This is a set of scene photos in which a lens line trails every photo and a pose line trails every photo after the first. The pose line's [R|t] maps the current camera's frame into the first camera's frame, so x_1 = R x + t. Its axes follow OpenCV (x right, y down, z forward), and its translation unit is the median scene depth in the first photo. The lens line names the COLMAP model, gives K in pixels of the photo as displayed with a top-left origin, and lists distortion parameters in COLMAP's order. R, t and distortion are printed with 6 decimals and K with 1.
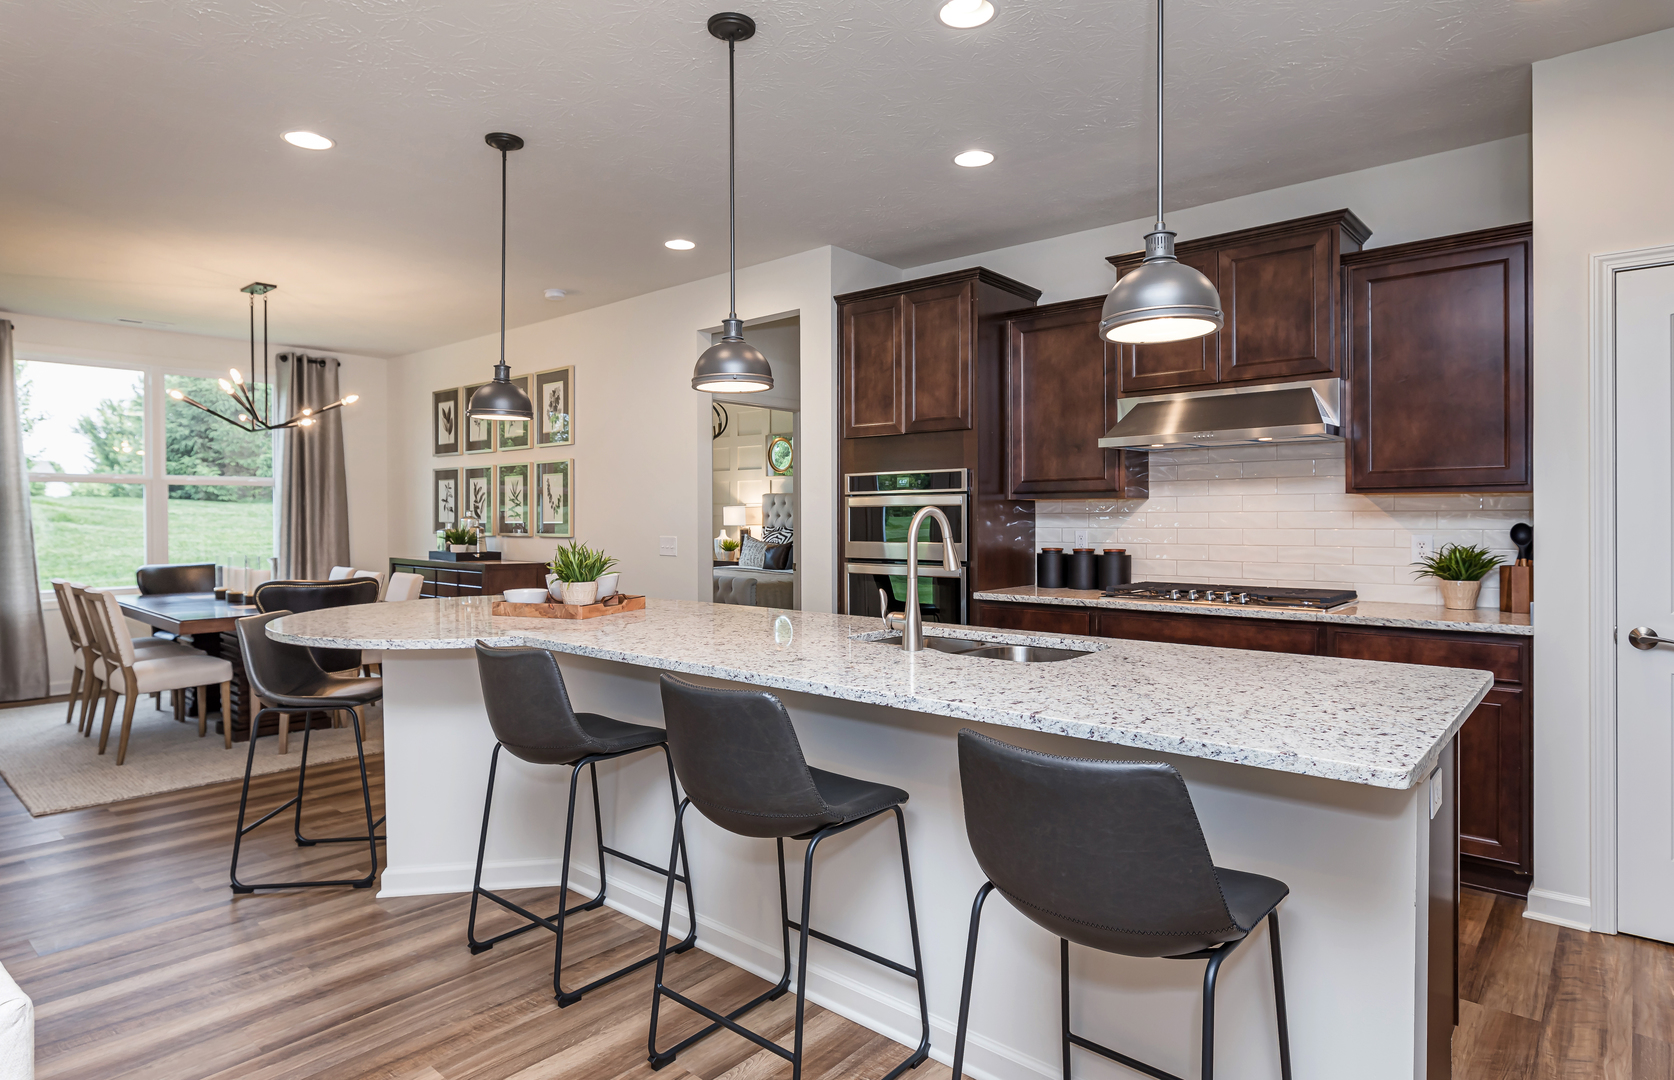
lens RADIAL K [[920.9, 0, 843.7], [0, 920.9, 516.9], [0, 0, 1]] dist [-0.001816, -0.003499]
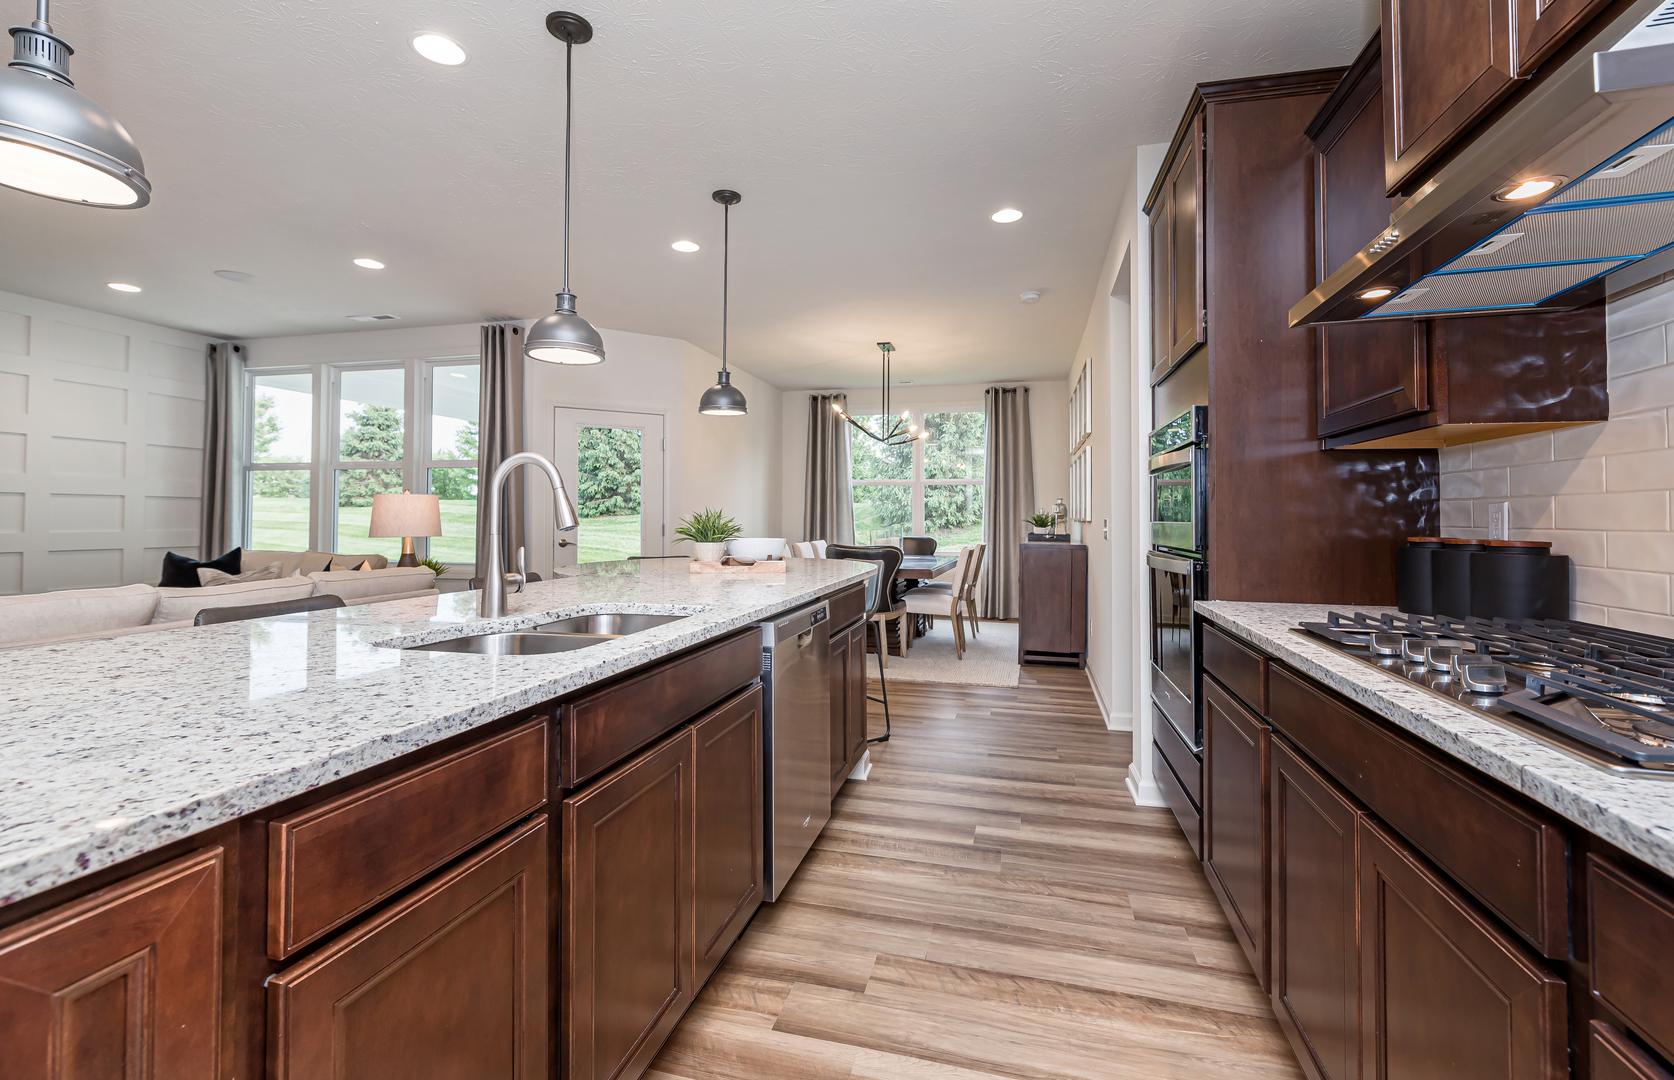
lens RADIAL K [[726.2, 0, 838.4], [0, 726.2, 498.8], [0, 0, 1]] dist [0.001216, -0.000079]
pose [[0.436822, -0.017929, -0.899369, 0.429279], [-0.006265, 0.999716, -0.022972, 0.023405], [0.899526, 0.015669, 0.436586, 0.510837]]
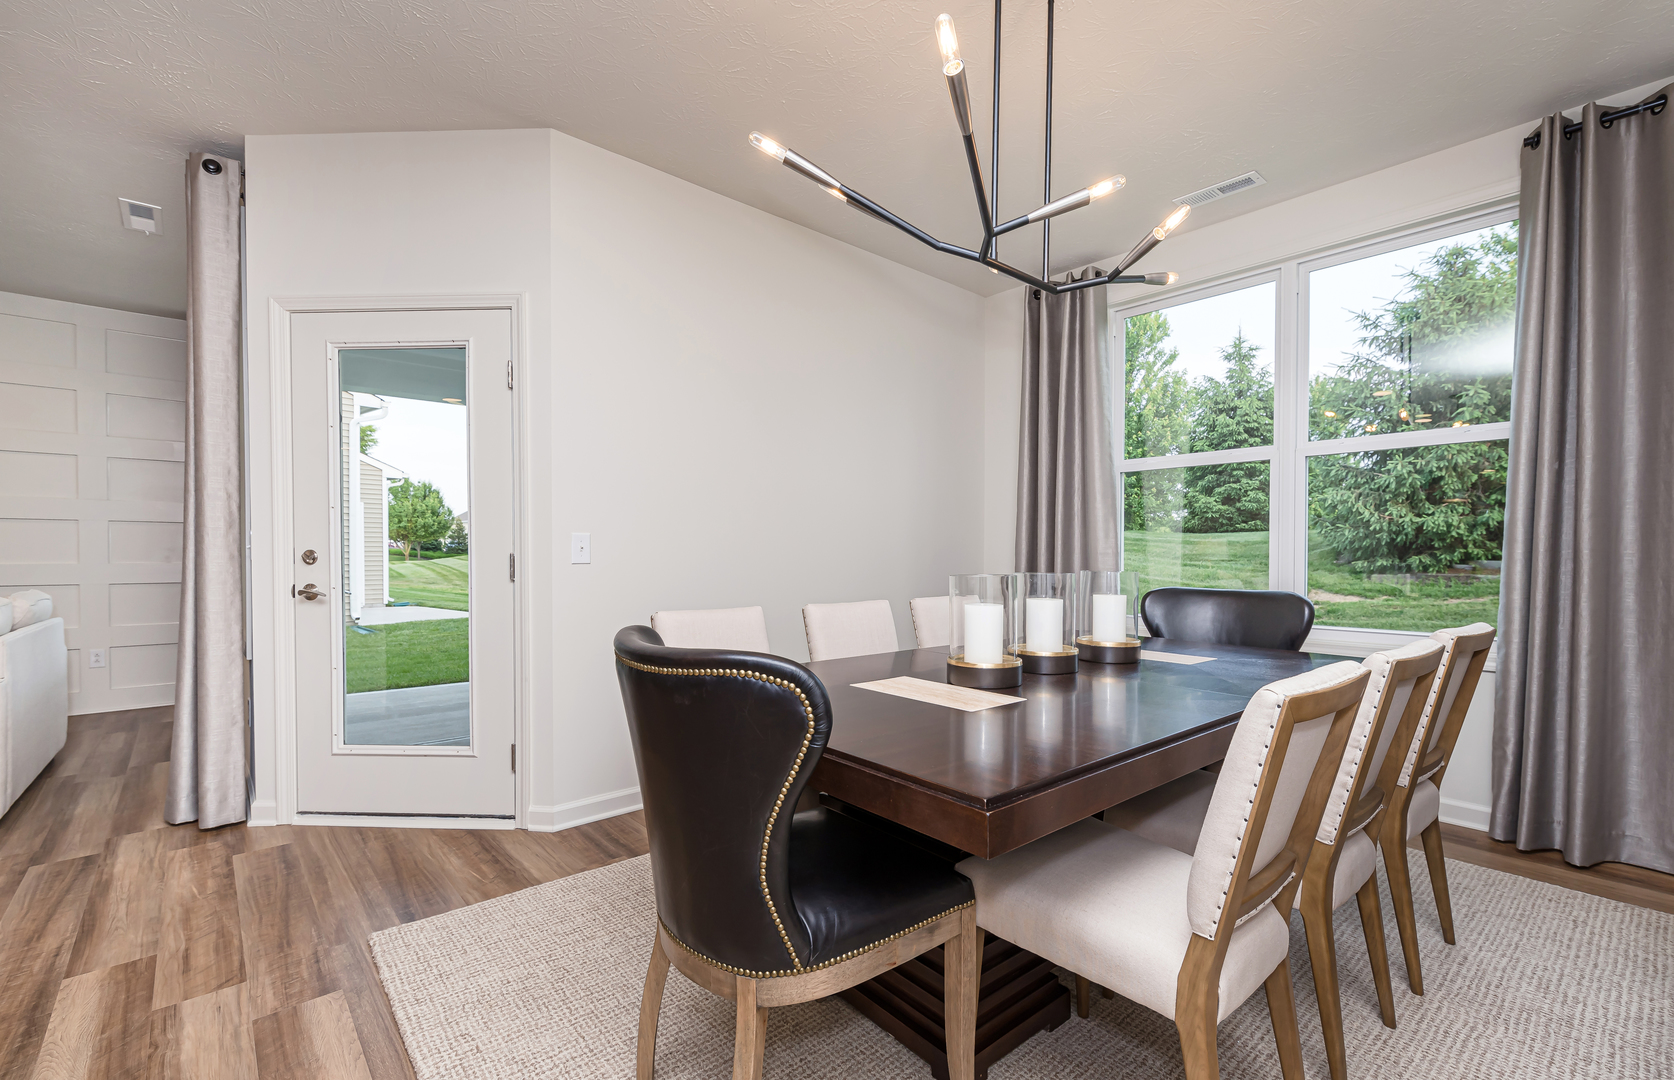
lens RADIAL K [[788.4, 0, 774.5], [0, 788.4, 565.0], [0, 0, 1]] dist [-0.001273, -0.000538]
pose [[-0.136027, 0.020419, -0.990495, -0.284120], [-0.003272, 0.999773, 0.021060, 0.036546], [0.990700, 0.006106, -0.135929, 1.089562]]
